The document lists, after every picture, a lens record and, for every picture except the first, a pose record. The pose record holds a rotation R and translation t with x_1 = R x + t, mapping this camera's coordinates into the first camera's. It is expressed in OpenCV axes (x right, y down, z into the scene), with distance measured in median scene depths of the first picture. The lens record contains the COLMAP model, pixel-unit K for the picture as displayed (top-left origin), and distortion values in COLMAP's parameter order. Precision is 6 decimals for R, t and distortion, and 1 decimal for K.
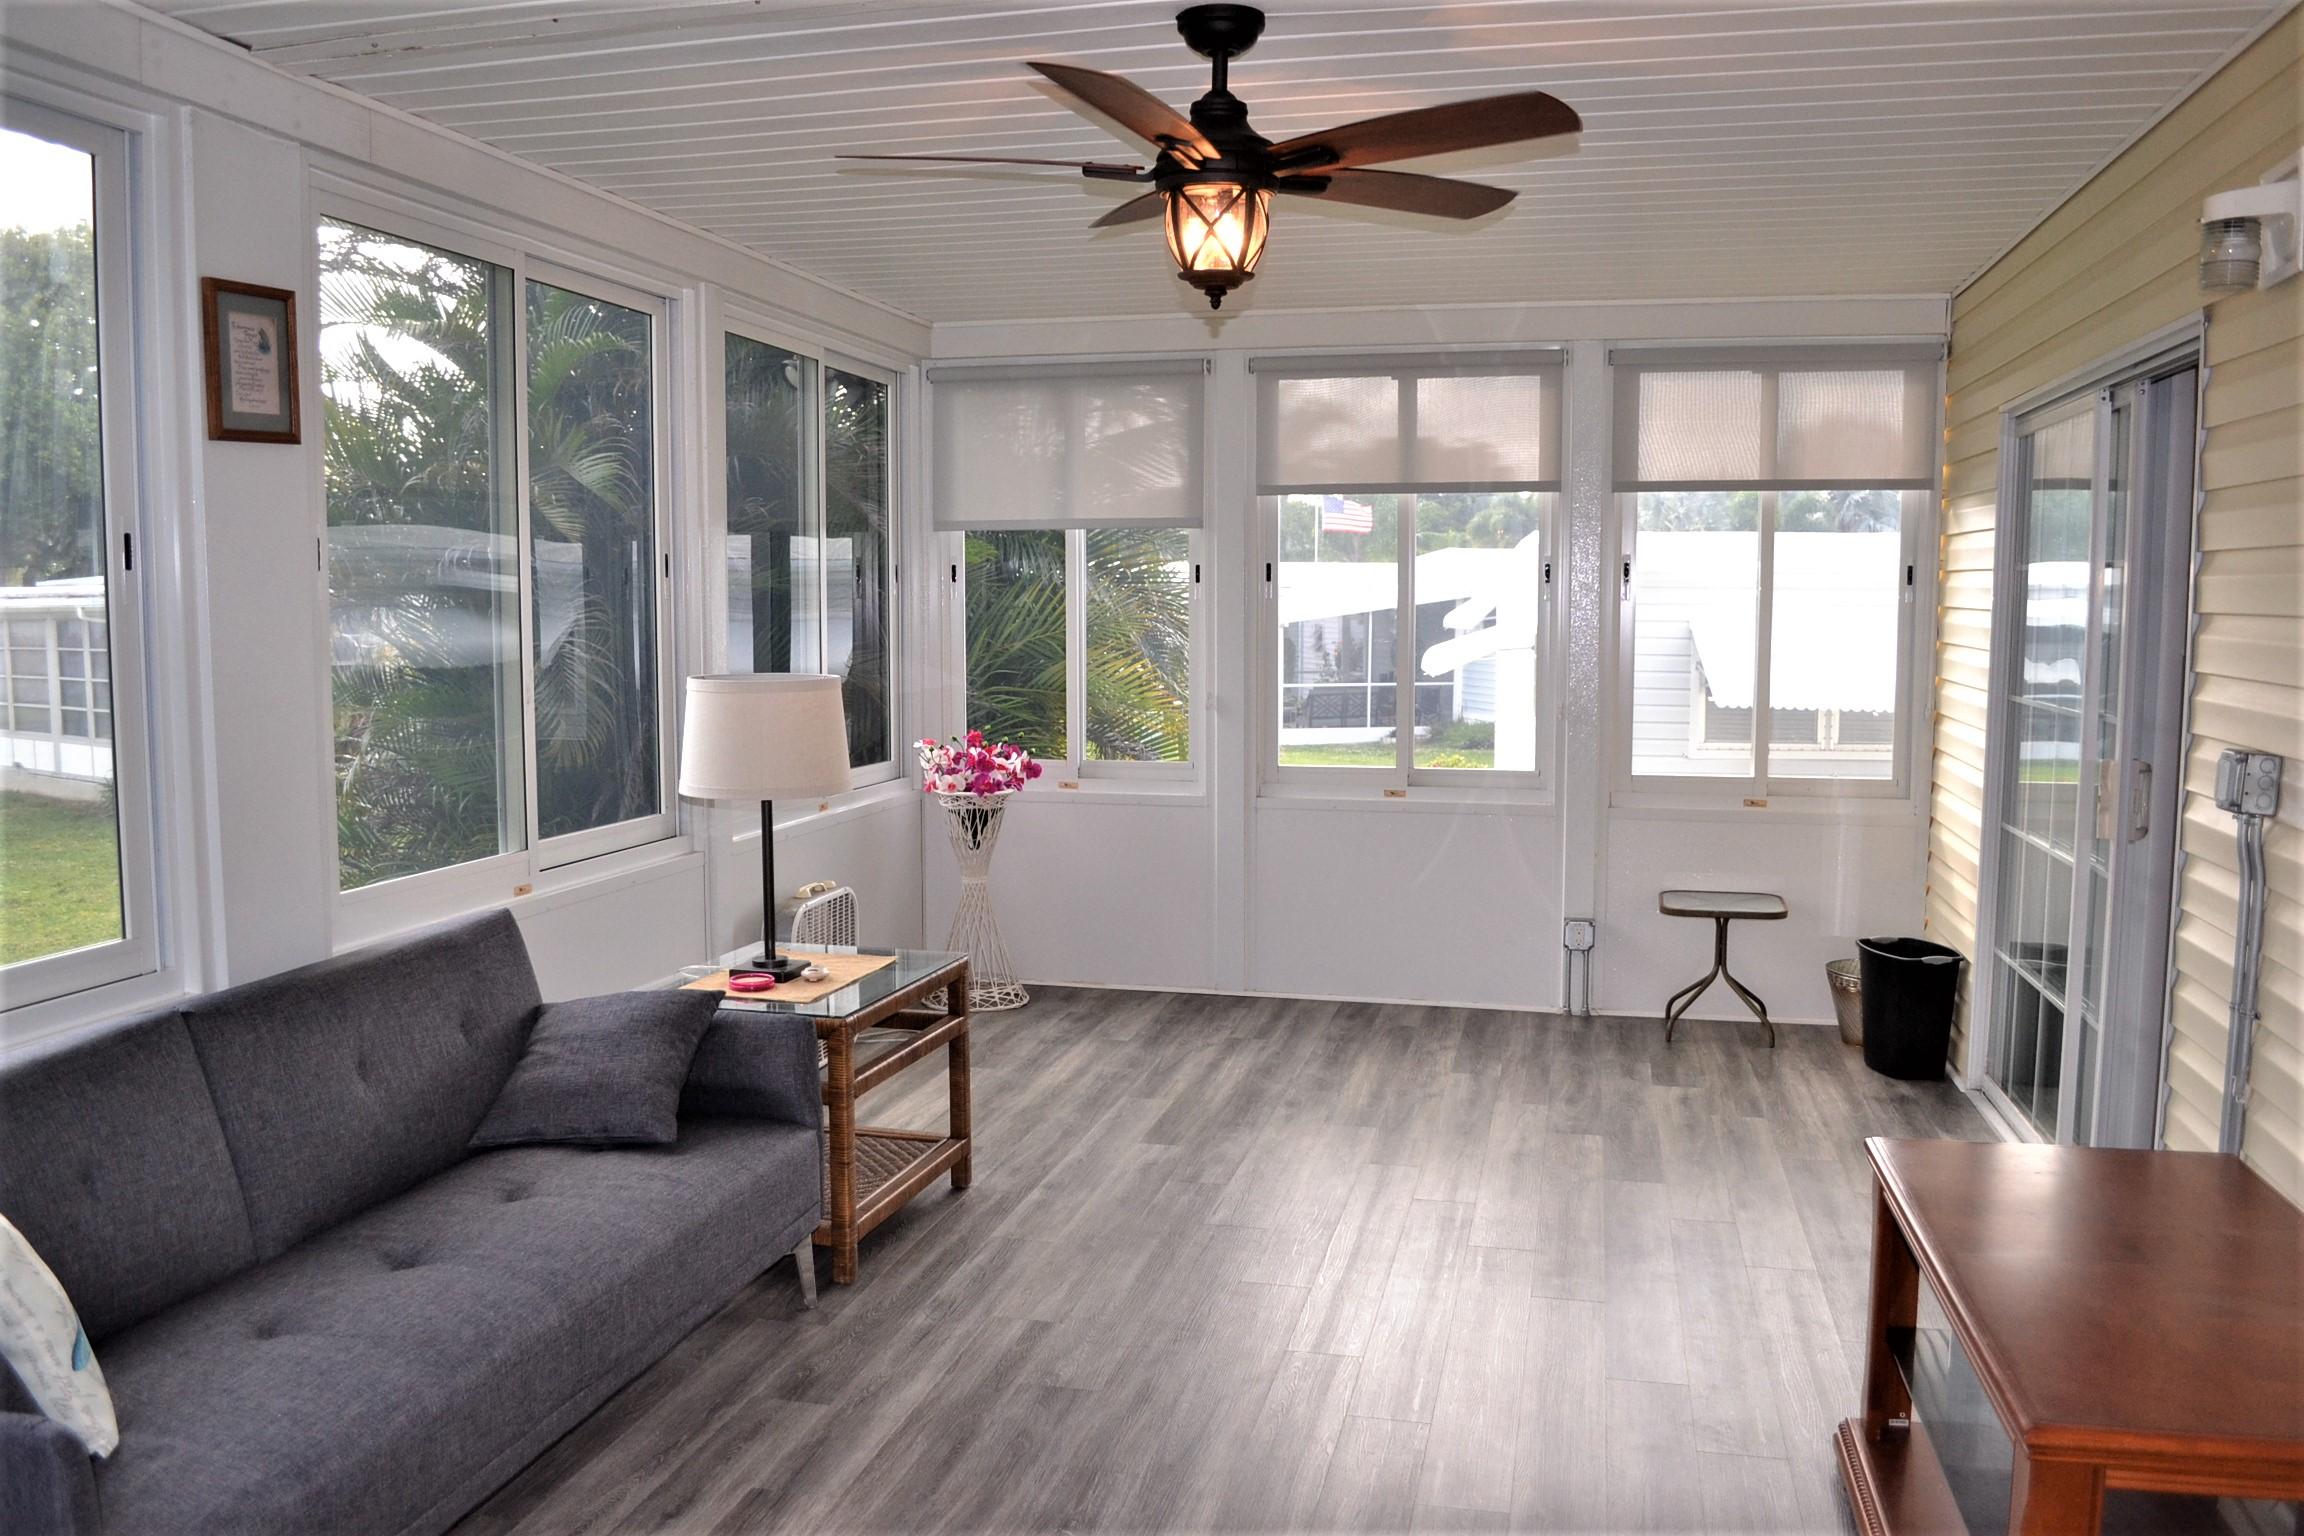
lens RADIAL K [[1849.6, 0, 1147.6], [0, 1849.6, 772.0], [0, 0, 1]] dist [-0.082034, 0.009246]
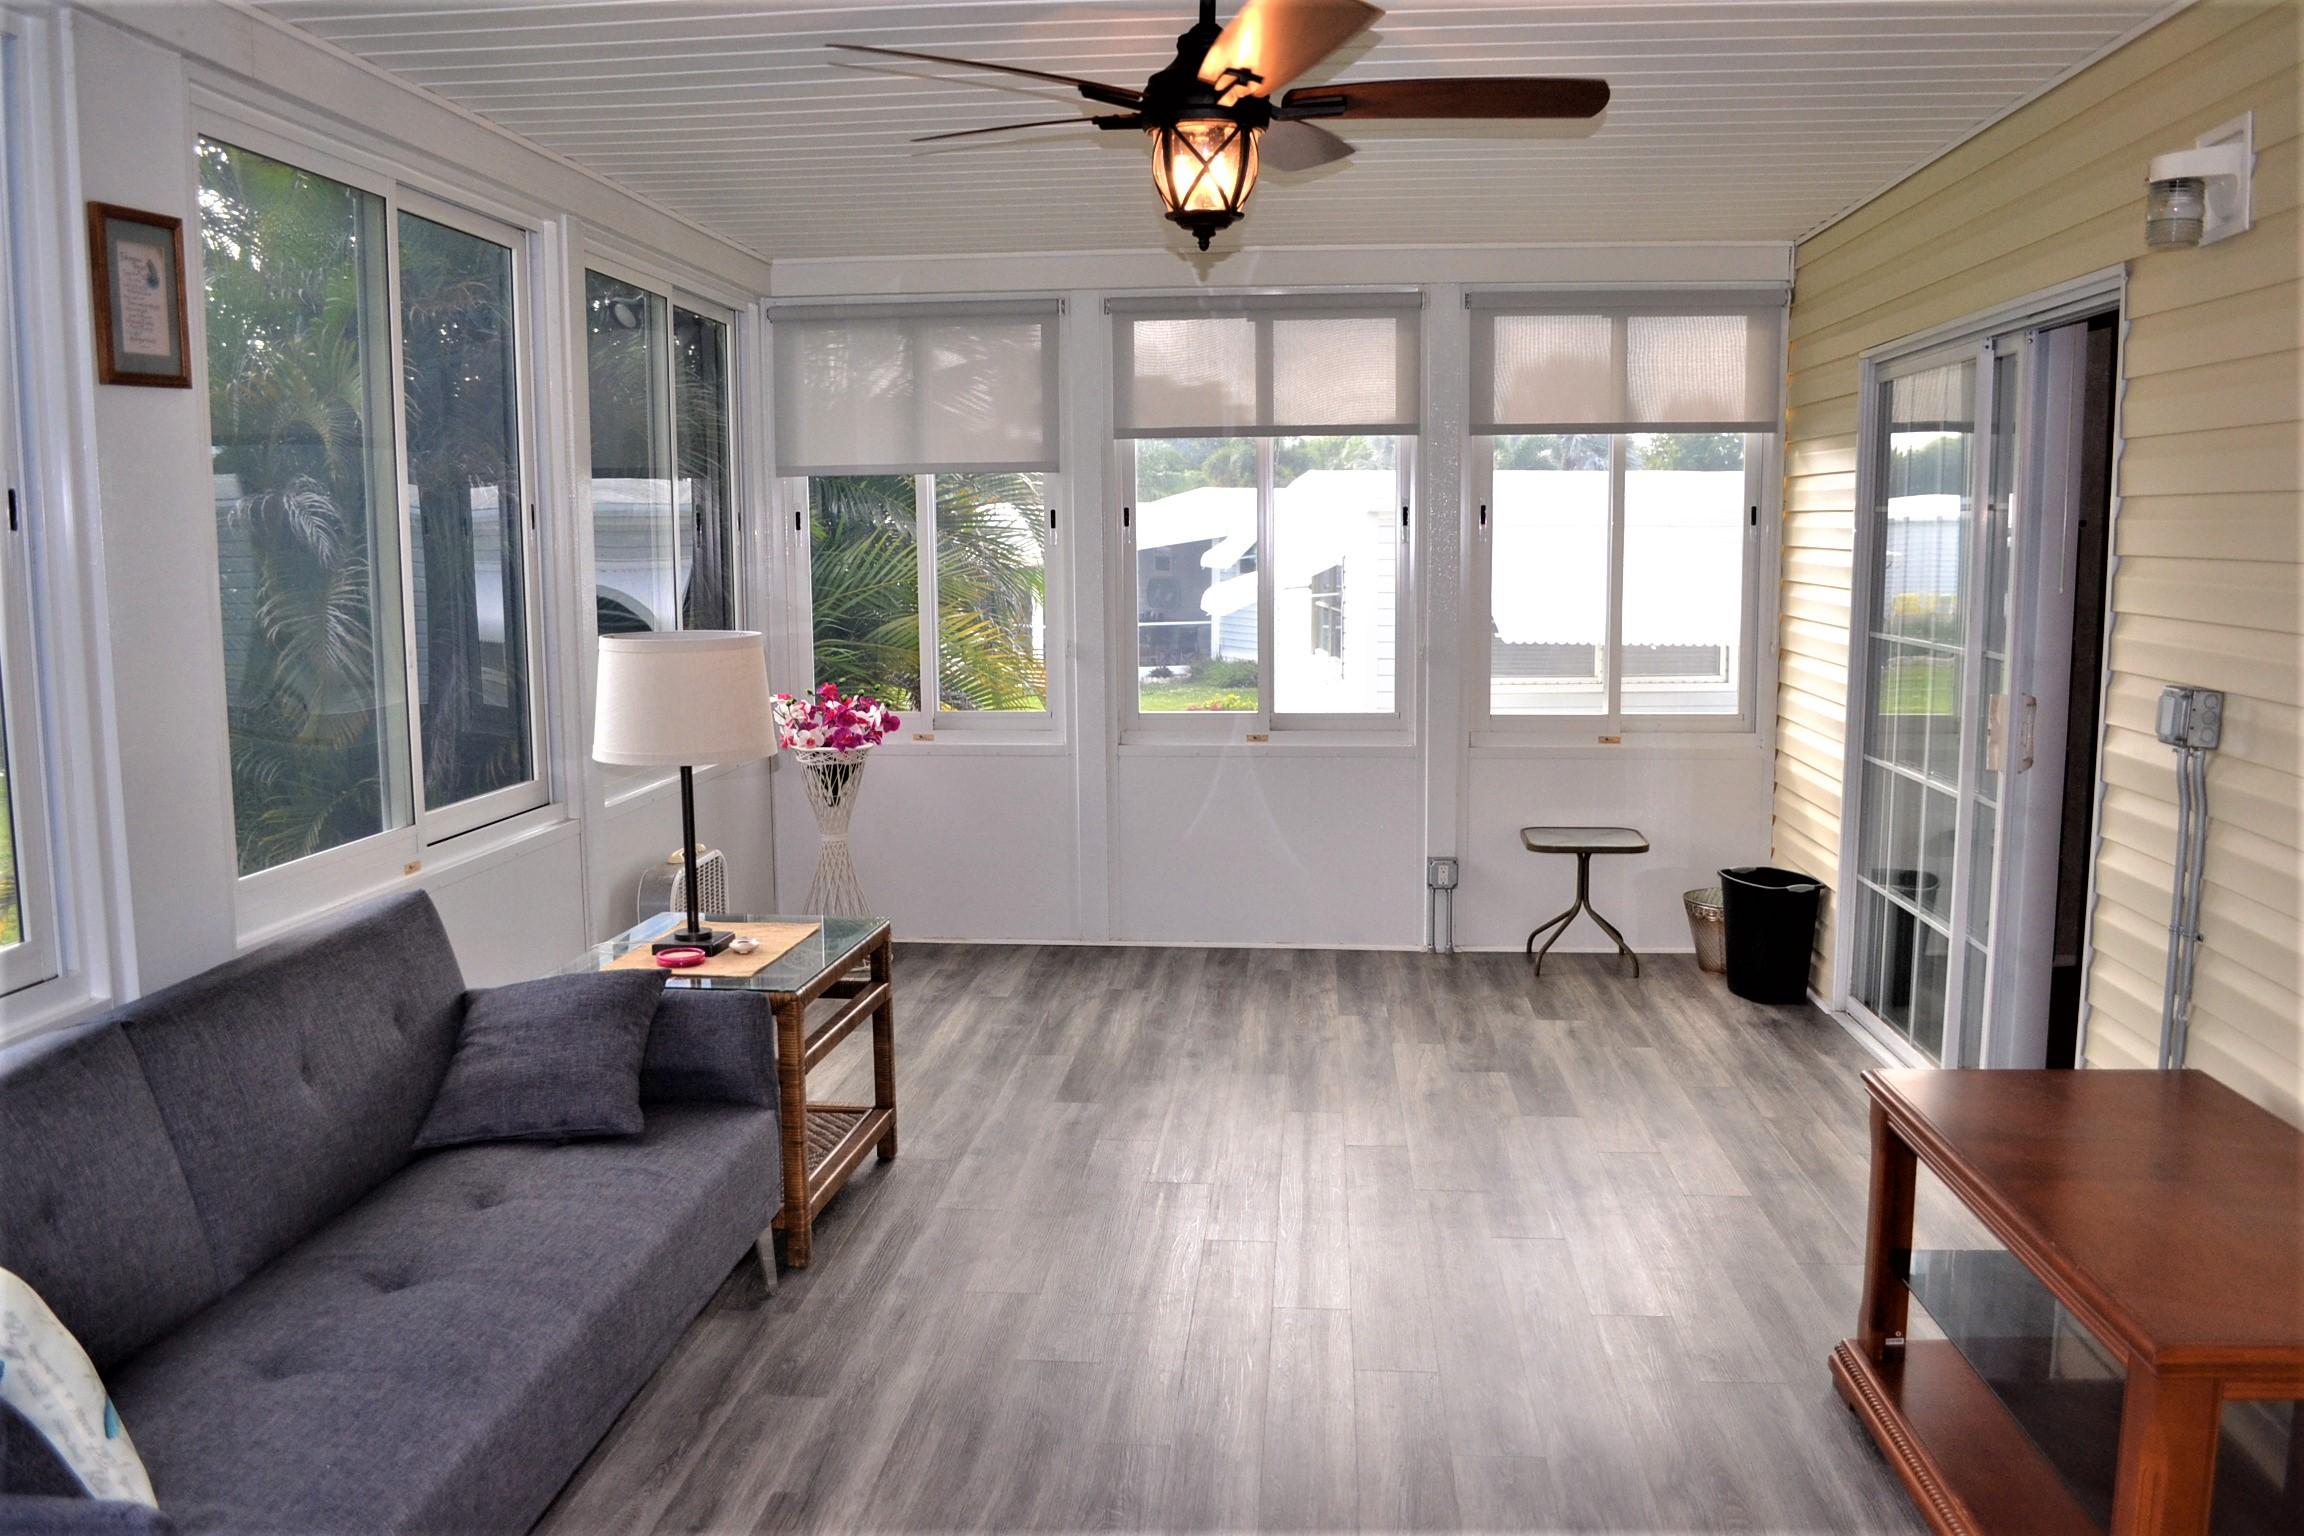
lens RADIAL K [[1849.6, 0, 1151.1], [0, 1849.6, 771.4], [0, 0, 1]] dist [-0.082034, 0.009246]
pose [[0.989566, -0.025644, 0.141782, -0.099921], [0.021106, 0.999219, 0.033419, -0.007623], [-0.142528, -0.030077, 0.989334, 0.027697]]
